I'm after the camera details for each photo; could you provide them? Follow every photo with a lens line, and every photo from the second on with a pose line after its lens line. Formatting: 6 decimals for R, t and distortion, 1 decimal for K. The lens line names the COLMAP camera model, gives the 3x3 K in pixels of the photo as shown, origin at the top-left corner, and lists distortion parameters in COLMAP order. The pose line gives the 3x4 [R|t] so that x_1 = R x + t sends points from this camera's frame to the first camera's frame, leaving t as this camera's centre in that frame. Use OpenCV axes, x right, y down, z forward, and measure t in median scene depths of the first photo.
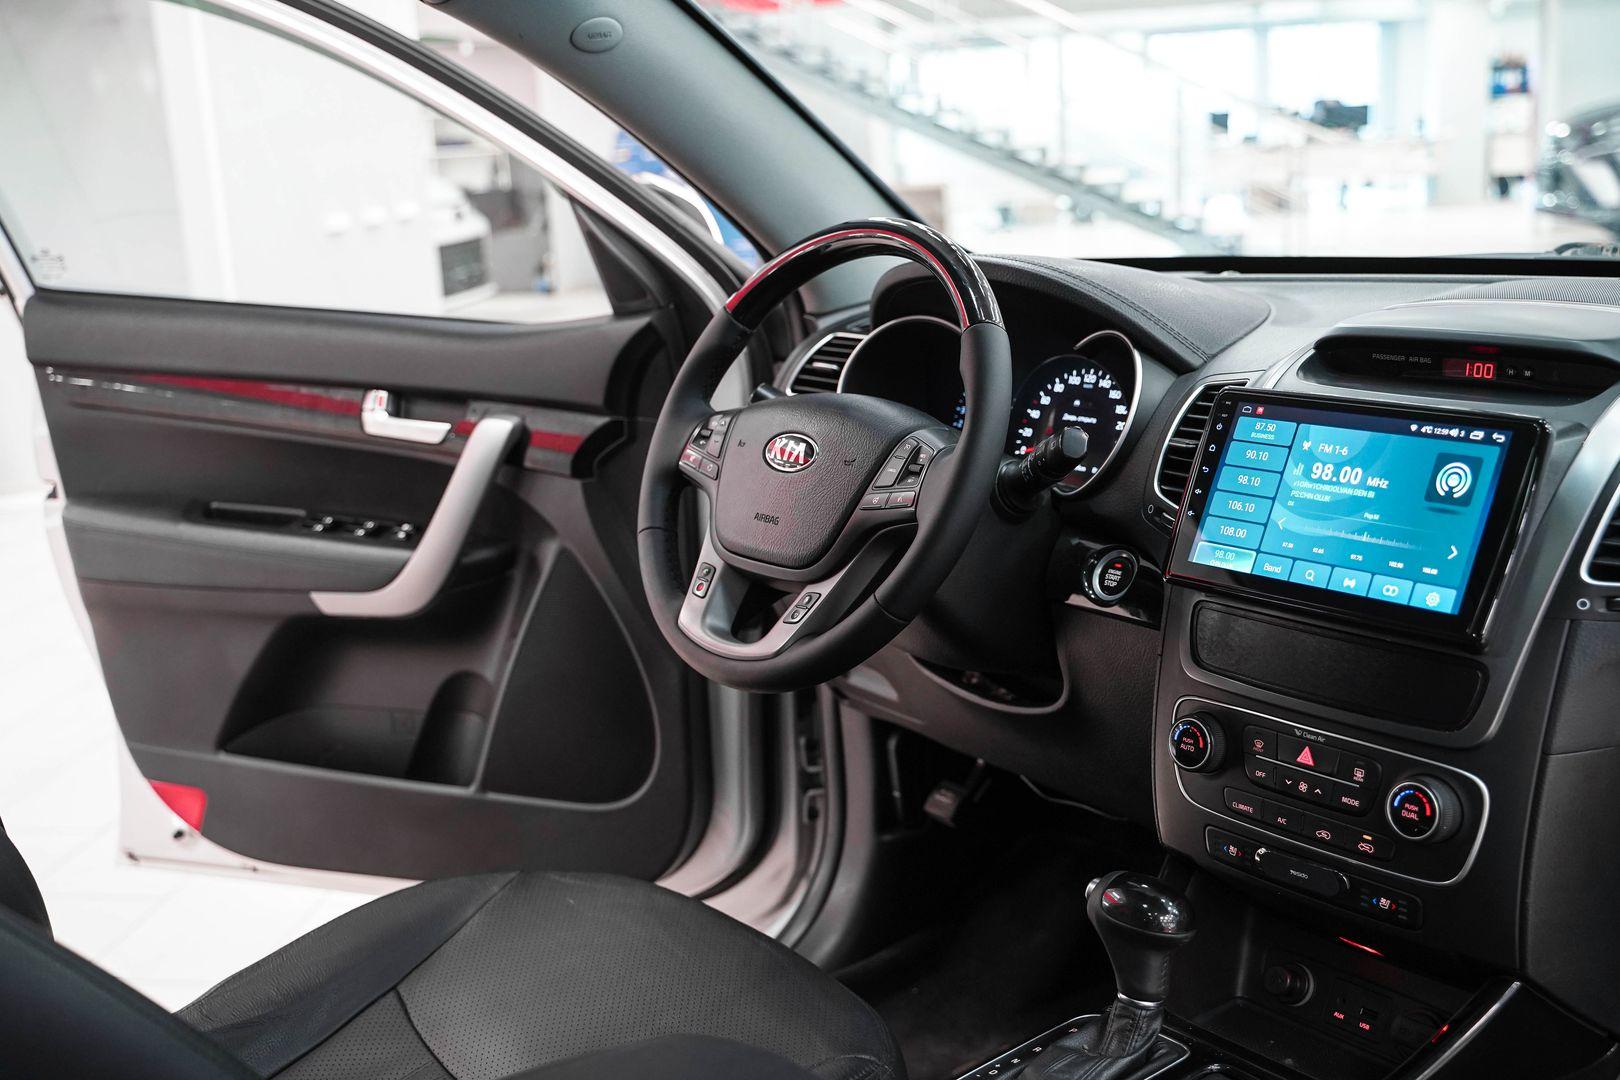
lens RADIAL K [[1717.8, 0, 813.7], [0, 1717.8, 511.7], [0, 0, 1]] dist [-0.035767, 0.029285]
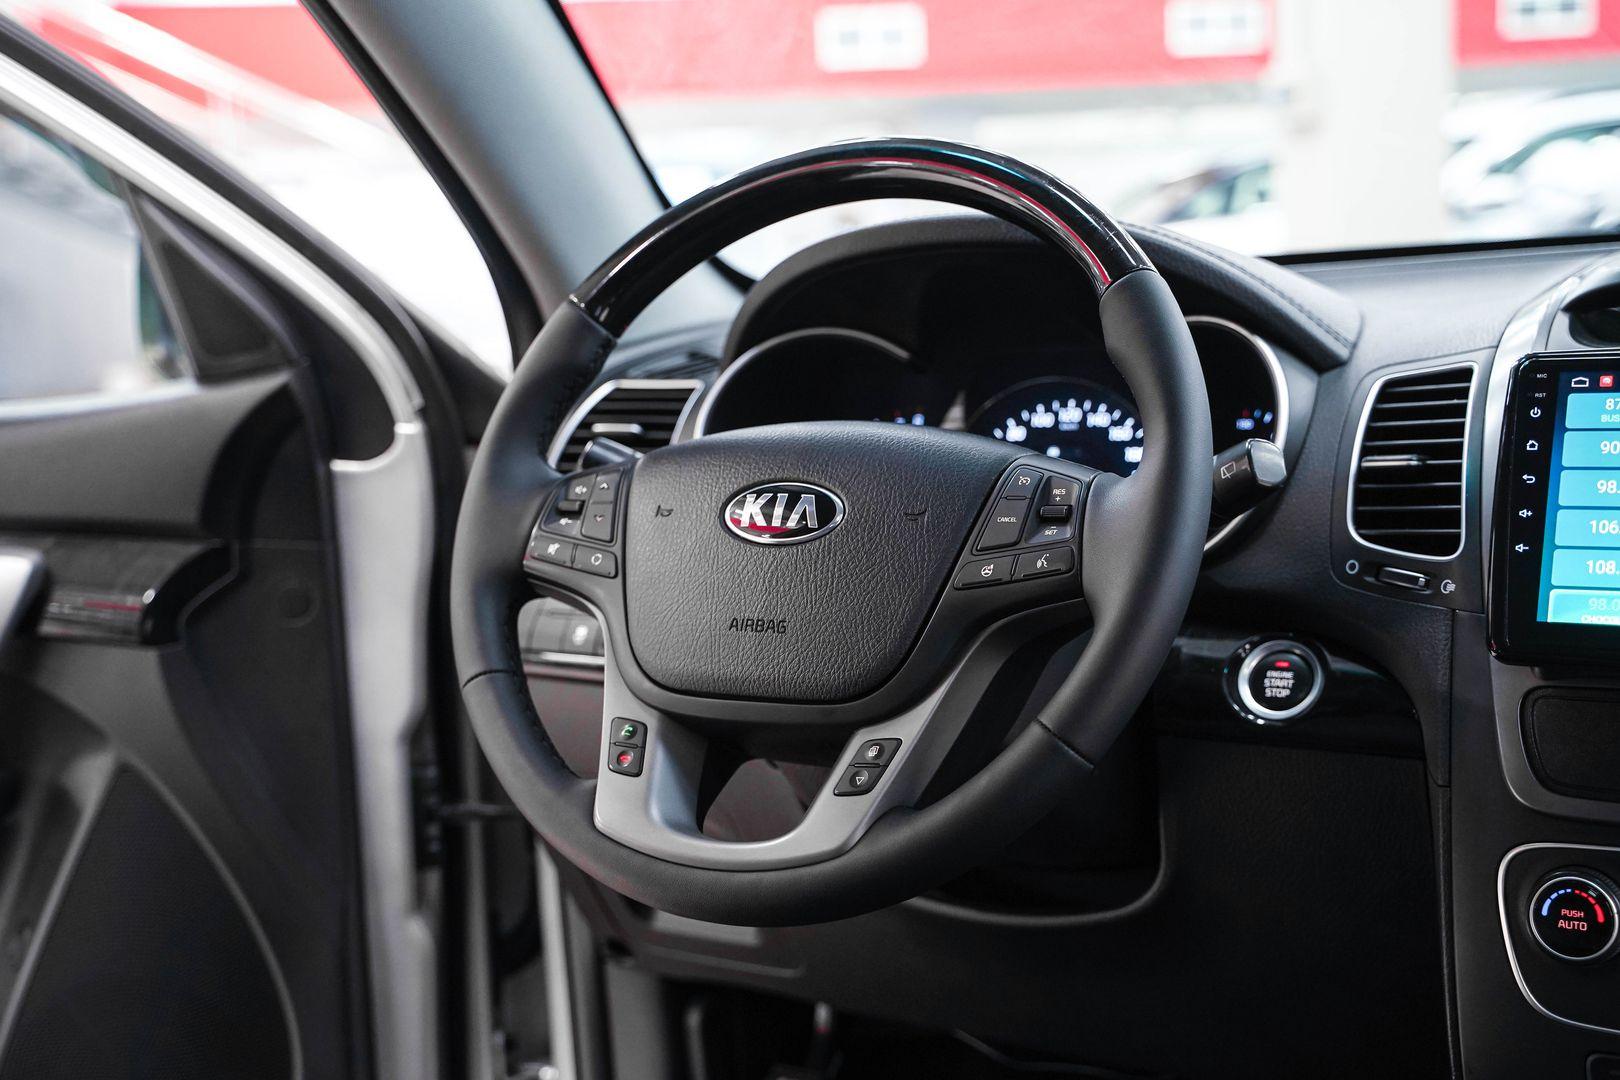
lens RADIAL K [[2137.3, 0, 810.0], [0, 2137.3, 540.0], [0, 0, 1]] dist [-0.092093, 0.847840]
pose [[0.941275, -0.049481, 0.333994, -0.260983], [0.081259, 0.993327, -0.081845, 0.037233], [-0.327716, 0.104179, 0.939015, 0.315828]]
